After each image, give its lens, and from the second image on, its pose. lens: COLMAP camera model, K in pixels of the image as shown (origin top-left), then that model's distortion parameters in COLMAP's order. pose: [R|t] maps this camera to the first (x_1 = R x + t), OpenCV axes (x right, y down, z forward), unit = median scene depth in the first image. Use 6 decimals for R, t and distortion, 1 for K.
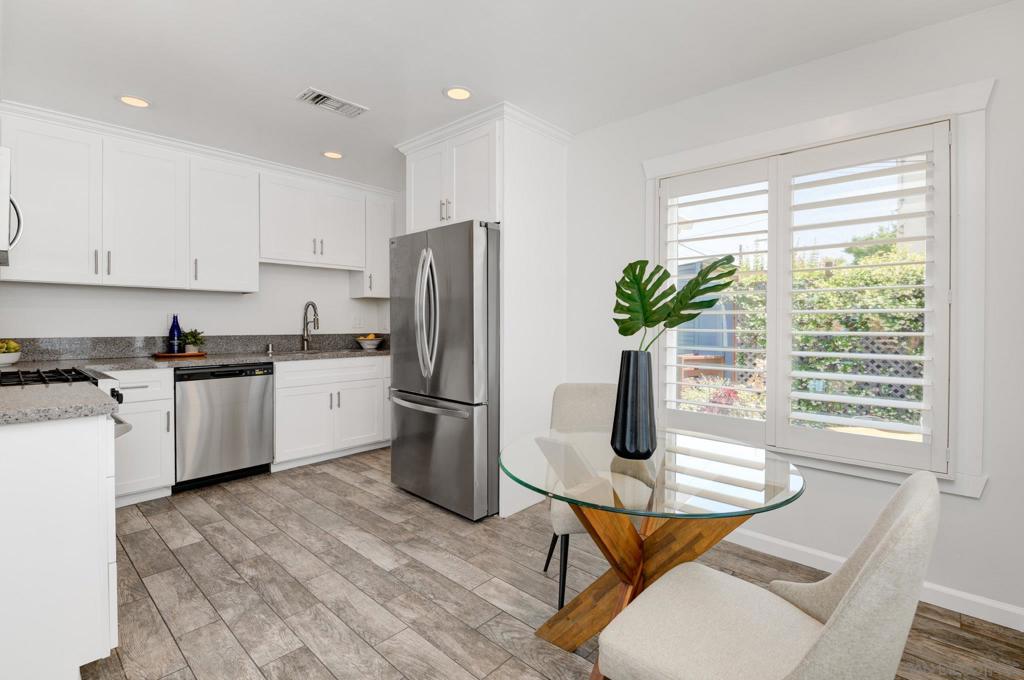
lens RADIAL K [[447.3, 0, 537.6], [0, 447.3, 327.8], [0, 0, 1]] dist [-0.000175, -0.006992]
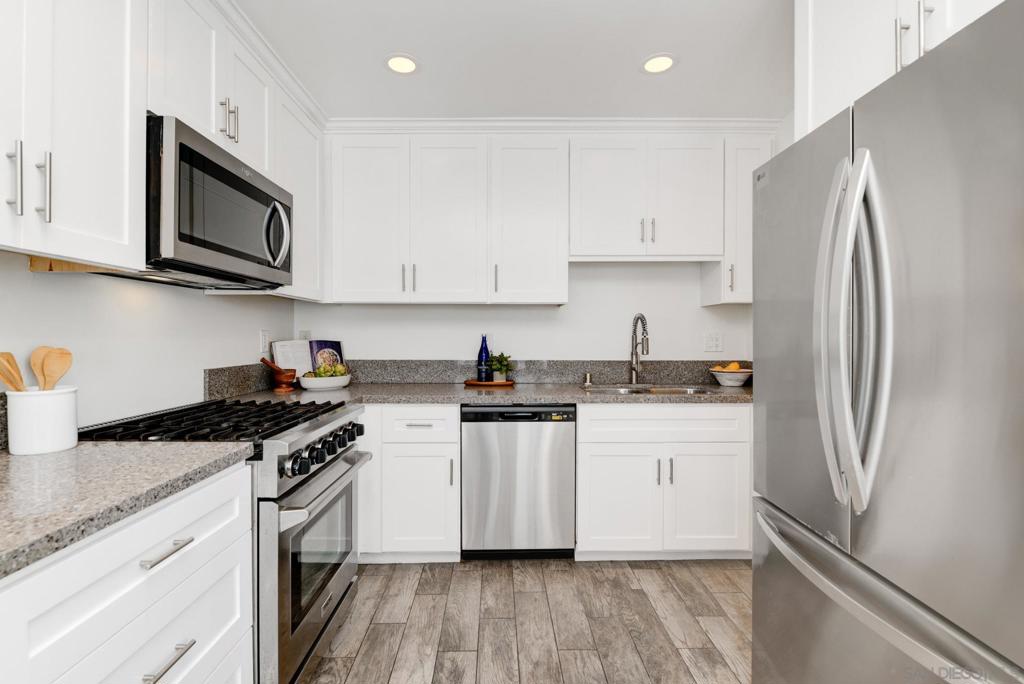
lens RADIAL K [[467.4, 0, 507.9], [0, 467.4, 341.2], [0, 0, 1]] dist [-0.002493, -0.000769]
pose [[0.659390, 0.006411, -0.751774, -0.122732], [-0.007045, 0.999972, 0.002348, -0.020130], [0.751768, 0.003747, 0.659417, 0.451463]]
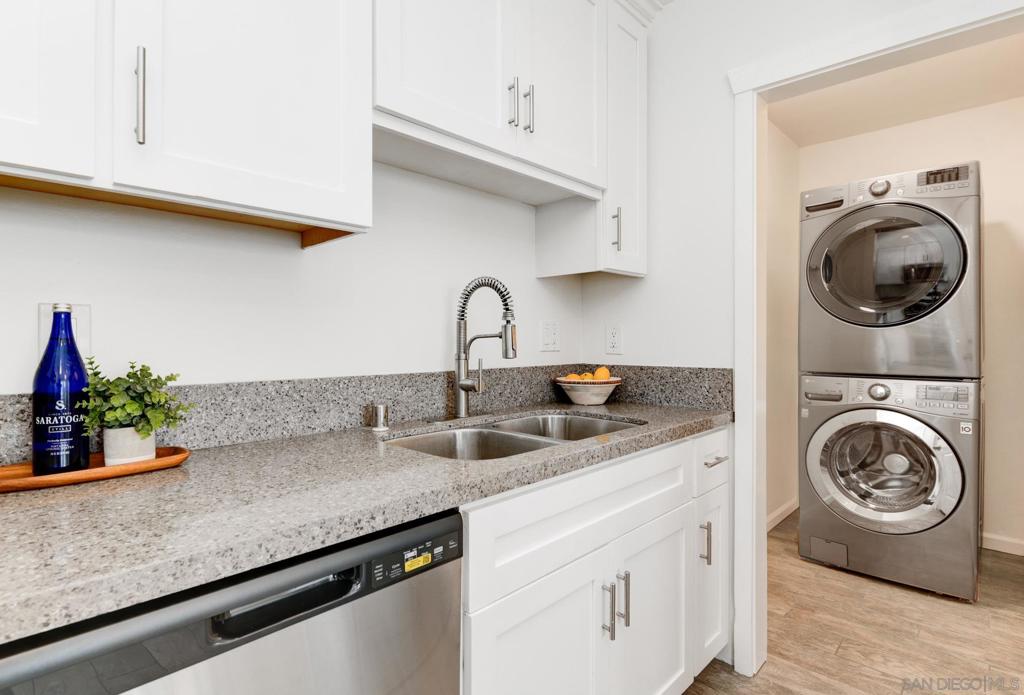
lens RADIAL K [[511.0, 0, 539.0], [0, 511.0, 341.4], [0, 0, 1]] dist [-0.000328, -0.016829]
pose [[0.999437, -0.000929, -0.033533, -0.543467], [0.000745, 0.999985, -0.005516, -0.008488], [0.033538, 0.005488, 0.999422, 0.732573]]
